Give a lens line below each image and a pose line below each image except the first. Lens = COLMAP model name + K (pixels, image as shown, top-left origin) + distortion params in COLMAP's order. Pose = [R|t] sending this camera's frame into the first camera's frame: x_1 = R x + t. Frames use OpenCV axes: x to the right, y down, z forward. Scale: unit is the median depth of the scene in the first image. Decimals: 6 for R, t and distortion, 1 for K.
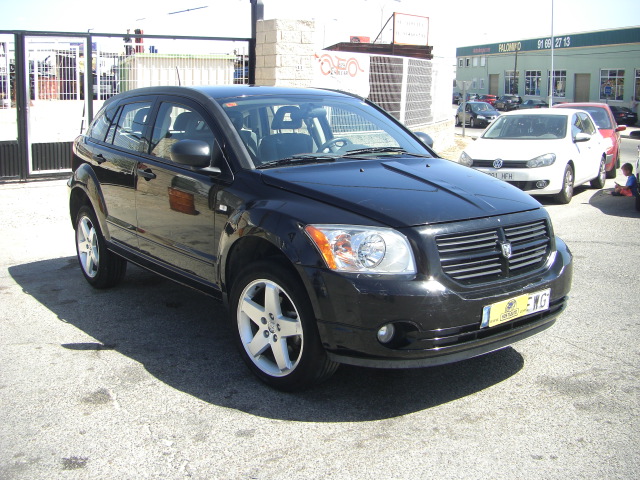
lens RADIAL K [[707.9, 0, 320.1], [0, 707.9, 237.3], [0, 0, 1]] dist [-0.130823, 0.000000]
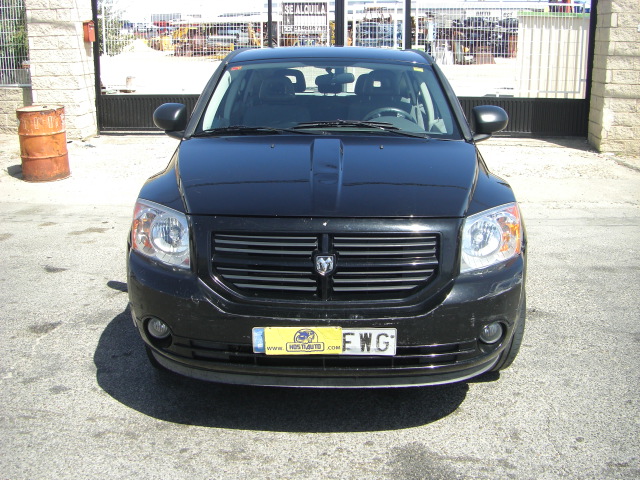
lens RADIAL K [[707.9, 0, 314.9], [0, 707.9, 237.2], [0, 0, 1]] dist [-0.130823, 0.000000]
pose [[0.779112, 0.155136, -0.607385, 0.674860], [-0.120221, 0.987887, 0.098111, -0.079831], [0.615249, -0.003418, 0.788326, 0.362265]]
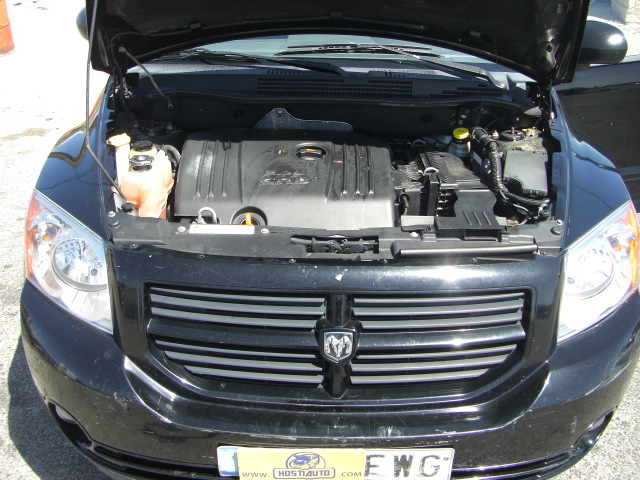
lens RADIAL K [[707.9, 0, 310.4], [0, 707.9, 221.4], [0, 0, 1]] dist [-0.130823, 0.000000]
pose [[0.789694, 0.275755, -0.548035, 0.446657], [-0.130427, 0.948331, 0.289234, -0.173173], [0.599476, -0.156928, 0.784858, 0.607401]]
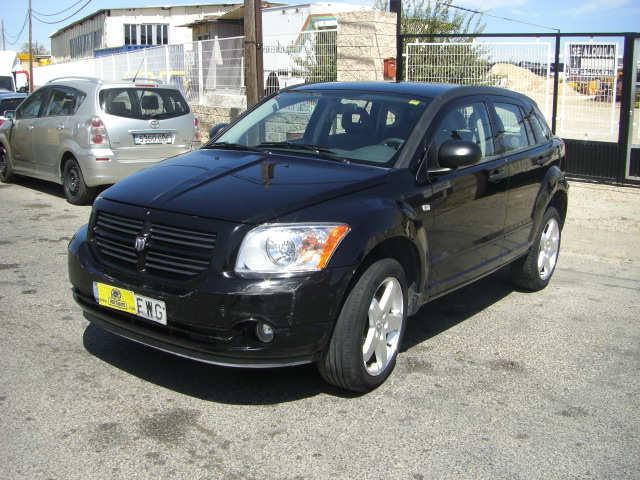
lens RADIAL K [[707.9, 0, 316.9], [0, 707.9, 242.5], [0, 0, 1]] dist [-0.130823, 0.000000]
pose [[0.285675, 0.206547, -0.935804, 1.171224], [-0.210944, 0.966100, 0.148838, -0.168930], [0.934822, 0.154883, 0.319560, 0.859431]]
